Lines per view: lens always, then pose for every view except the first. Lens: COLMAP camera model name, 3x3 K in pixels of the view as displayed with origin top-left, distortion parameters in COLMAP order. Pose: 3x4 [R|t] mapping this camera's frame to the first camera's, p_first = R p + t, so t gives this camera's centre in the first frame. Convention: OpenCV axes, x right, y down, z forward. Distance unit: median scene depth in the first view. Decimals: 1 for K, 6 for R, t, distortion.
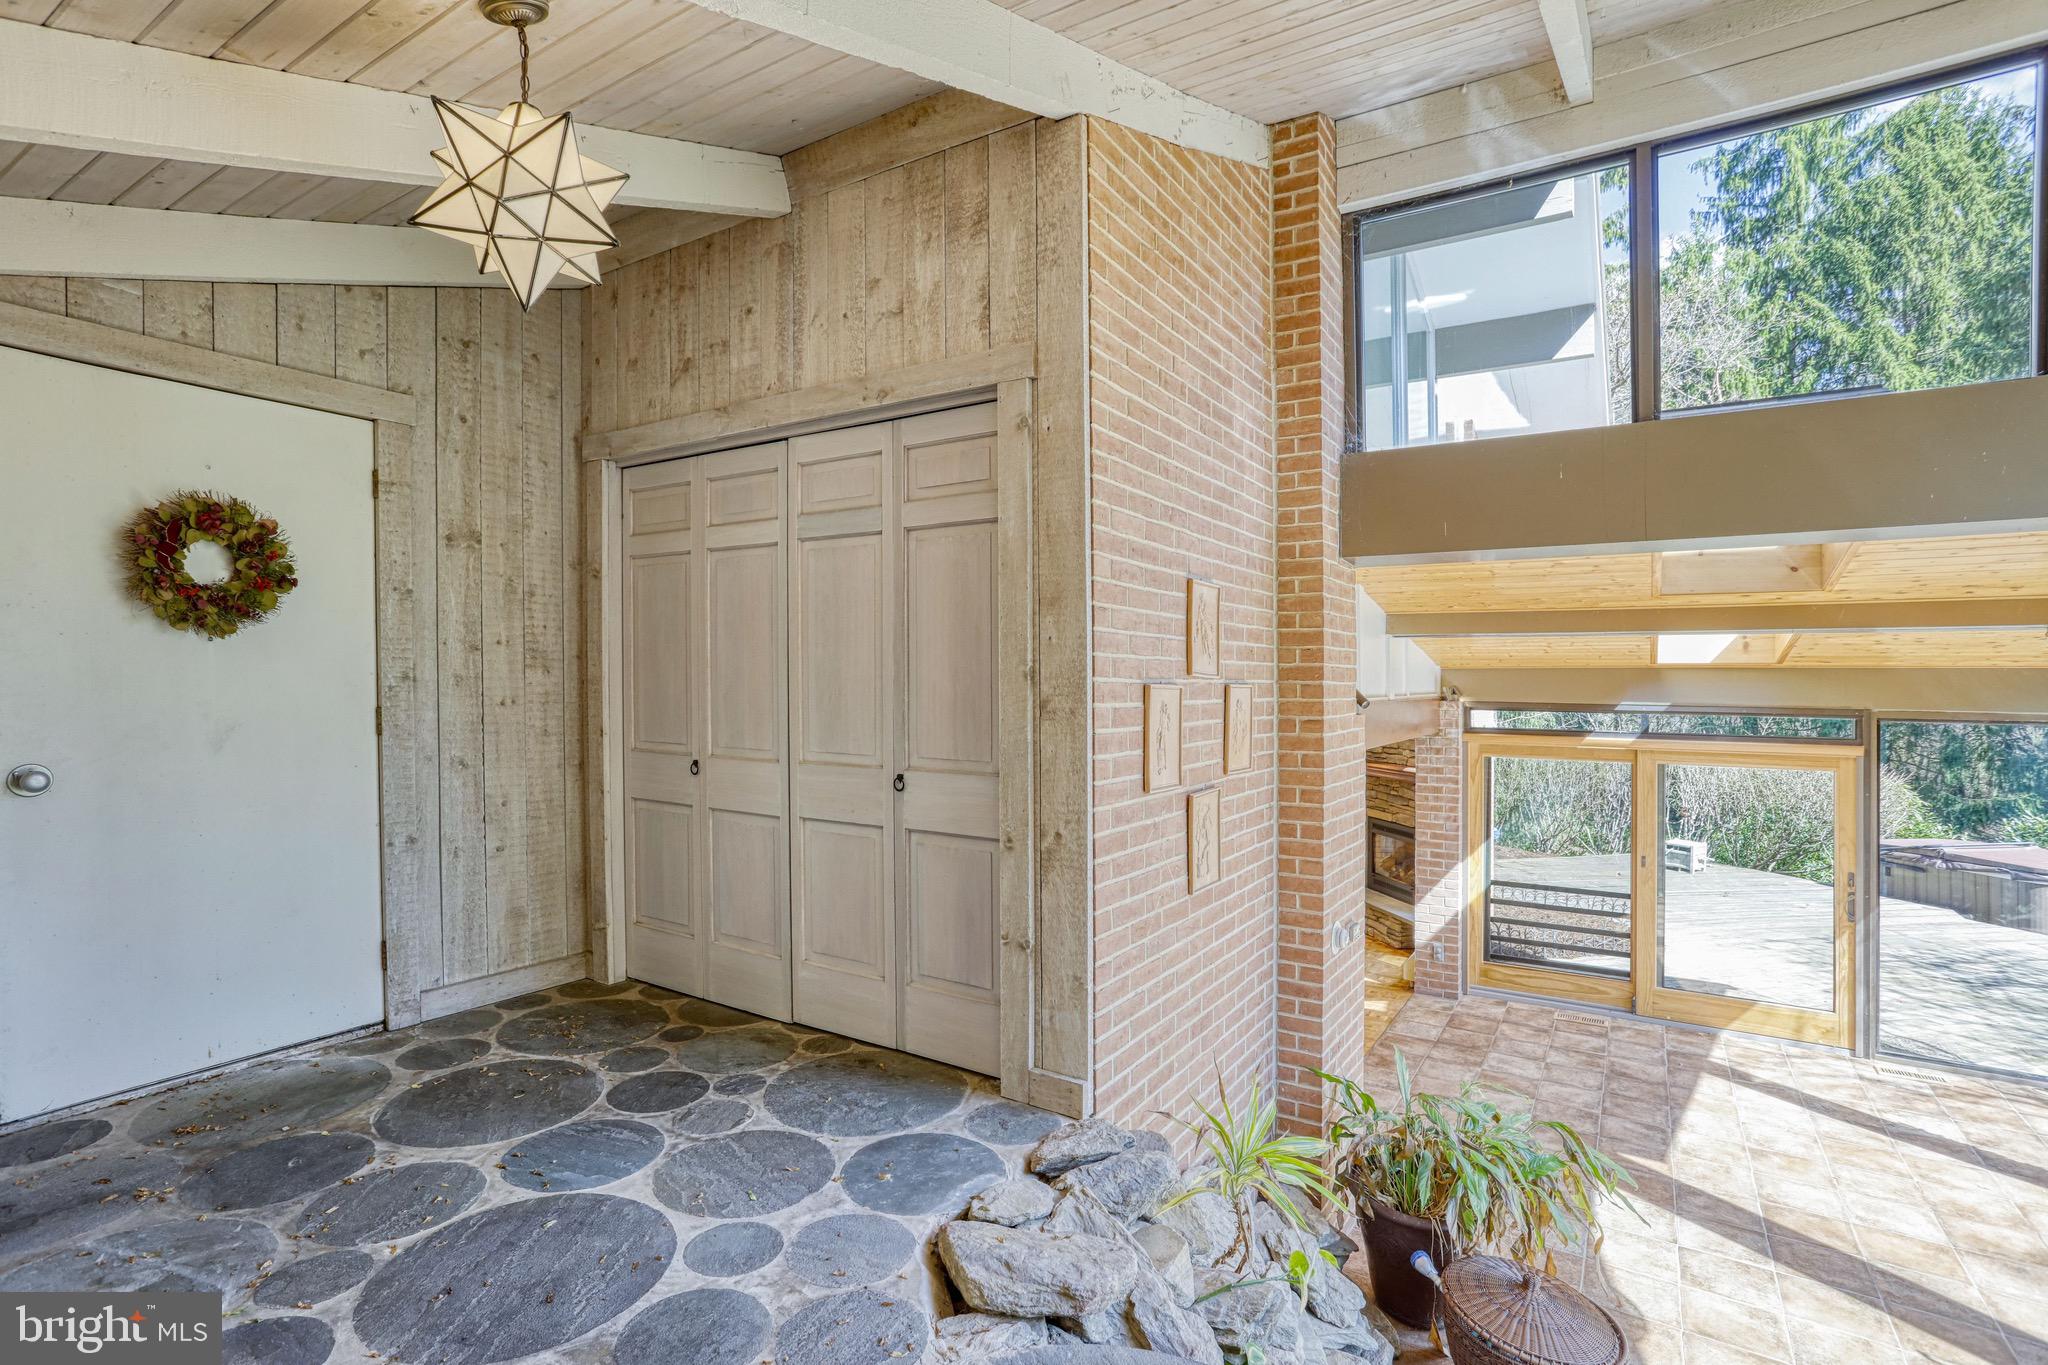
lens RADIAL K [[993.2, 0, 1027.3], [0, 993.2, 680.3], [0, 0, 1]] dist [-0.064959, 0.044251]
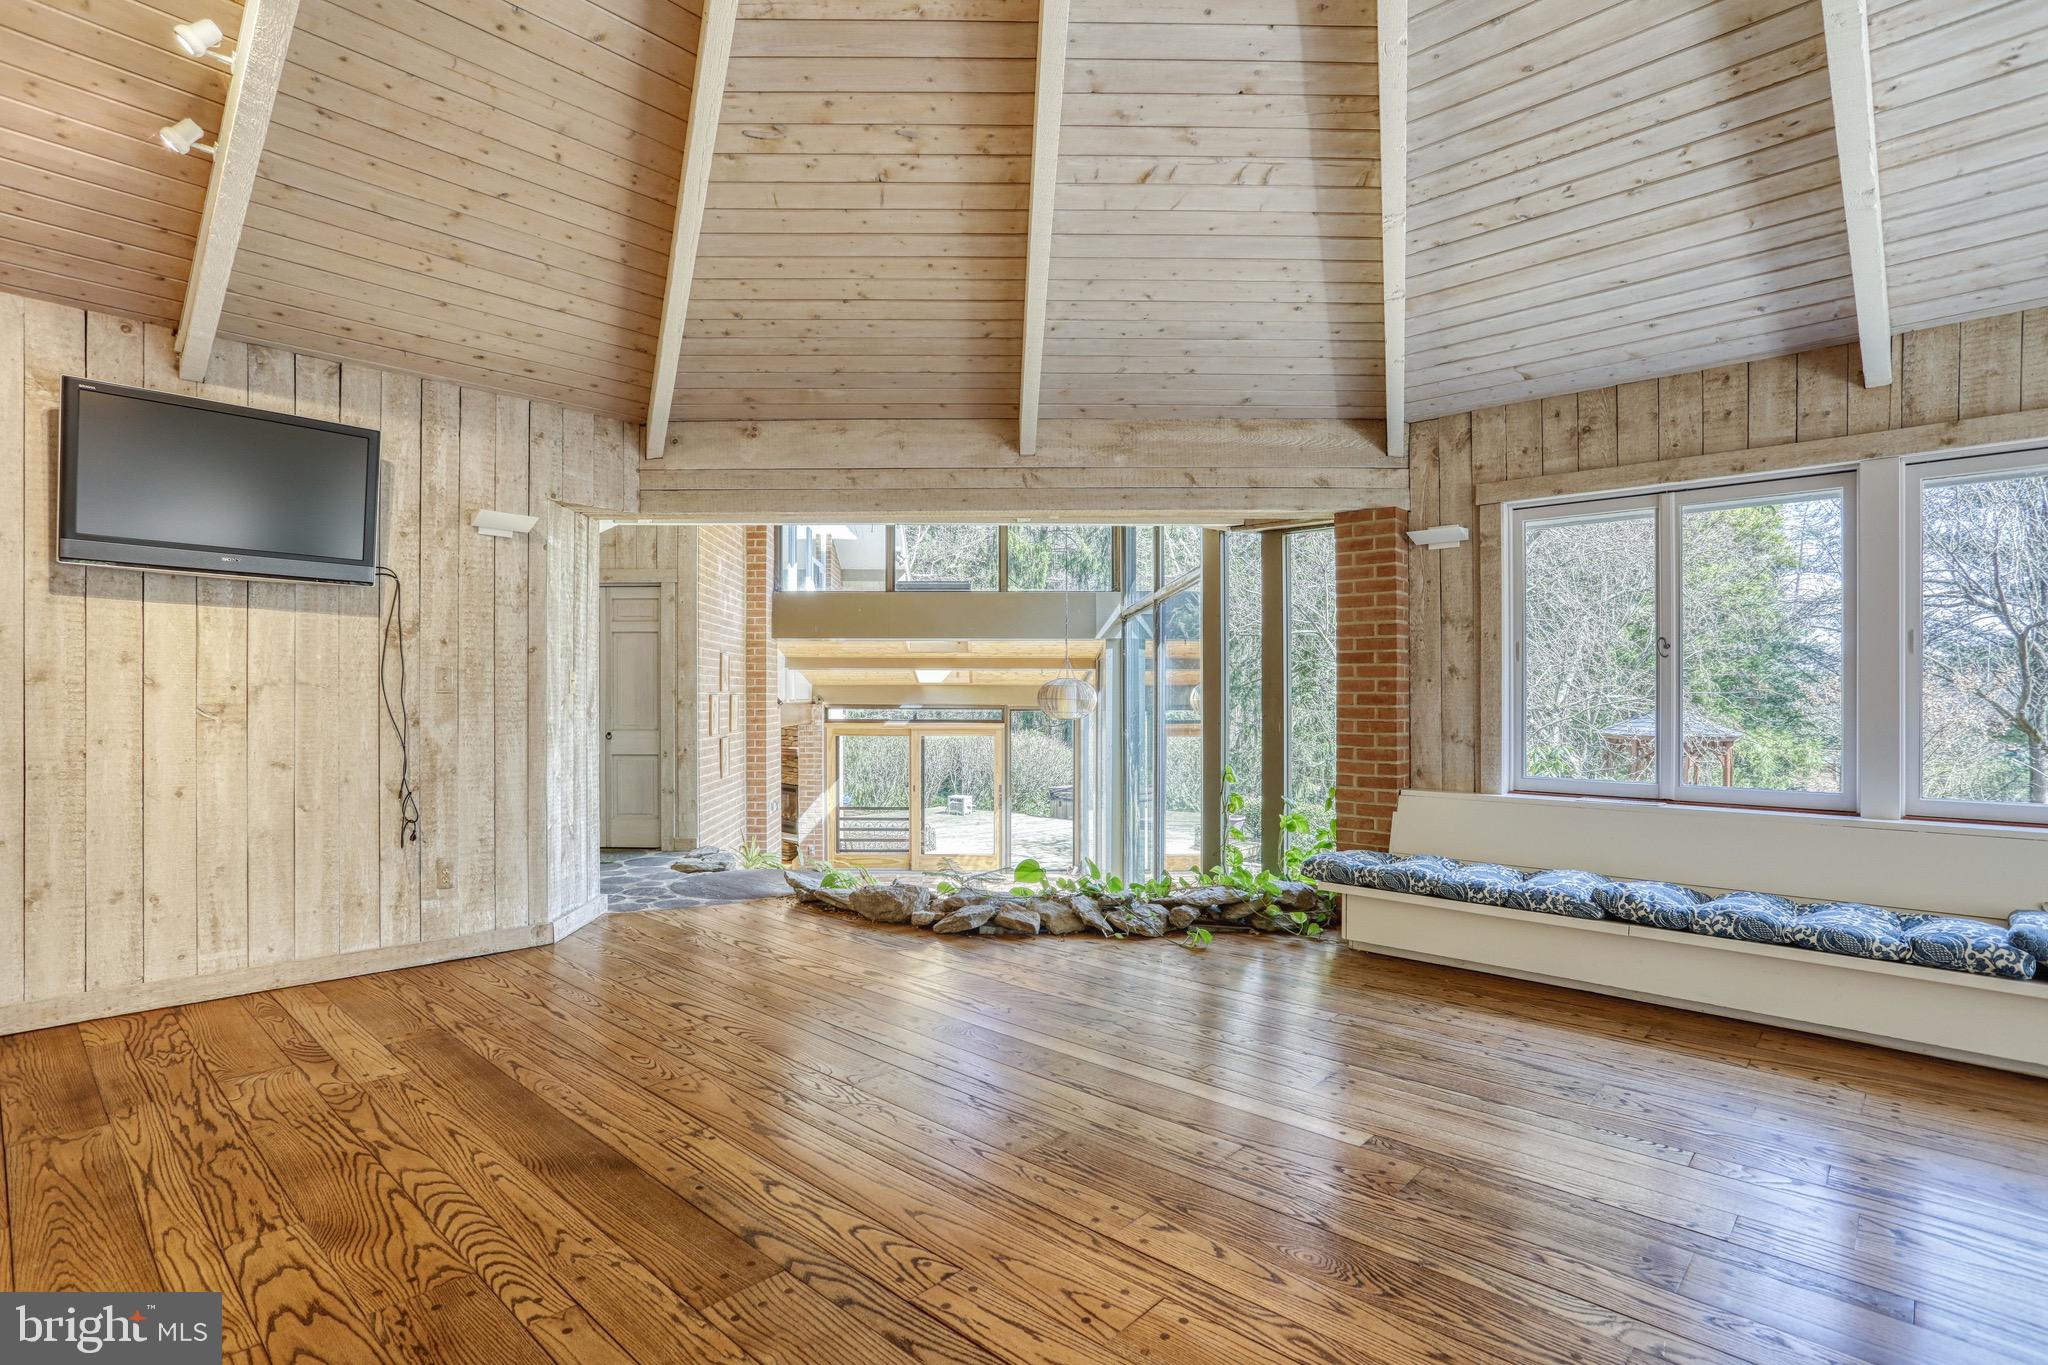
lens RADIAL K [[988.9, 0, 994.7], [0, 988.9, 695.0], [0, 0, 1]] dist [-0.061758, 0.032851]
pose [[0.833101, -0.000532, 0.553120, -0.524499], [-0.002510, 0.999986, 0.004742, -0.007578], [-0.553114, -0.005339, 0.833088, -1.202638]]
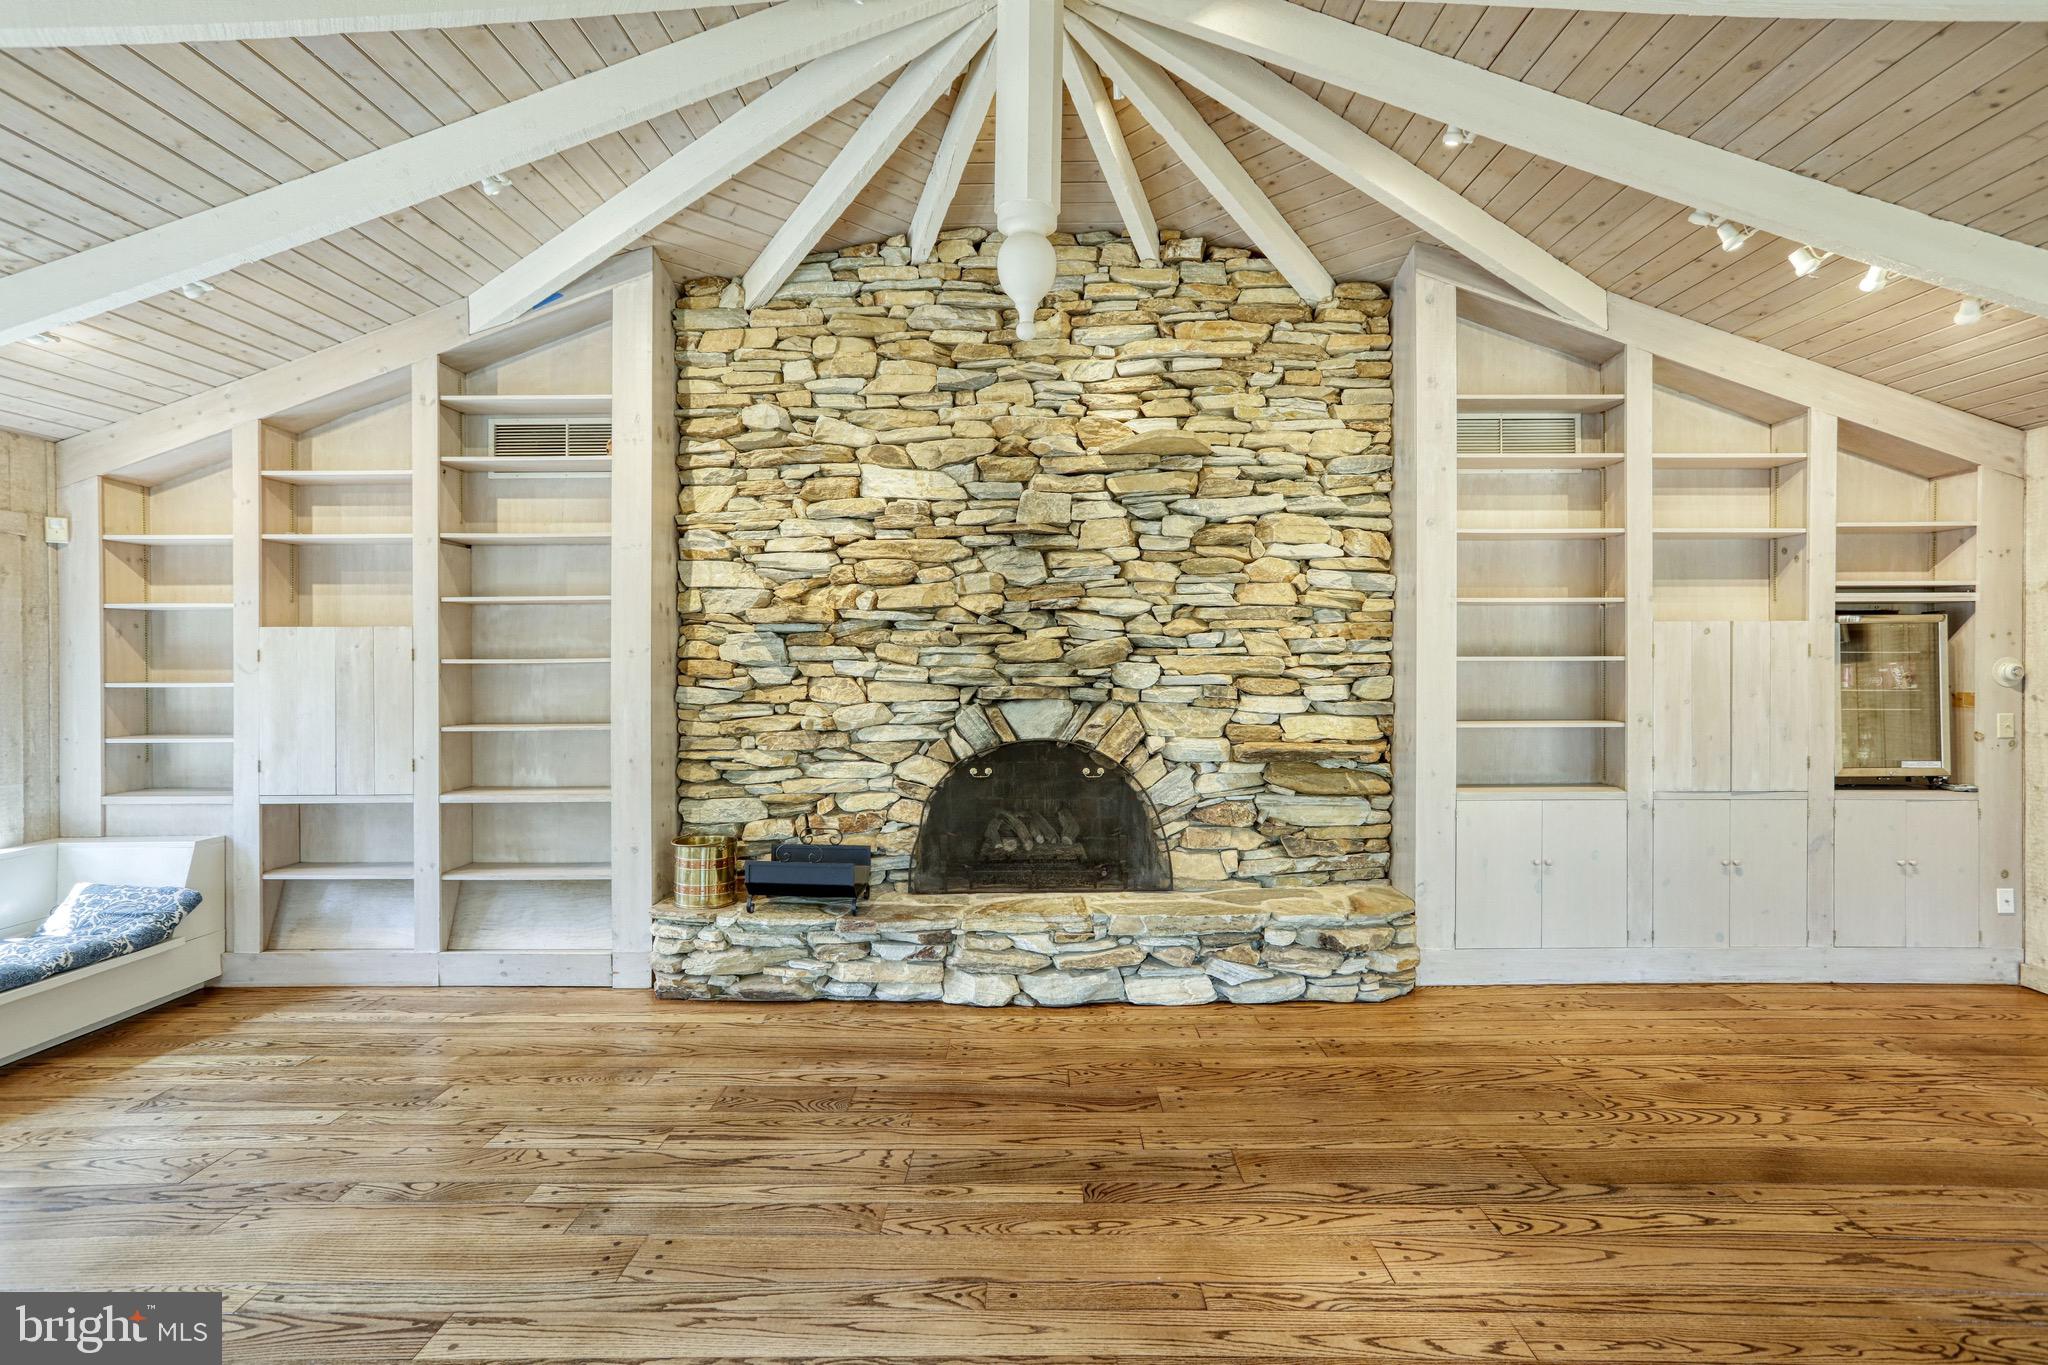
lens RADIAL K [[990.0, 0, 1035.0], [0, 990.0, 677.0], [0, 0, 1]] dist [-0.056003, 0.047065]
pose [[-0.218241, 0.016411, -0.975757, 0.427232], [0.005363, 0.999864, 0.015617, -0.090334], [0.975880, -0.001824, -0.218300, -0.939316]]
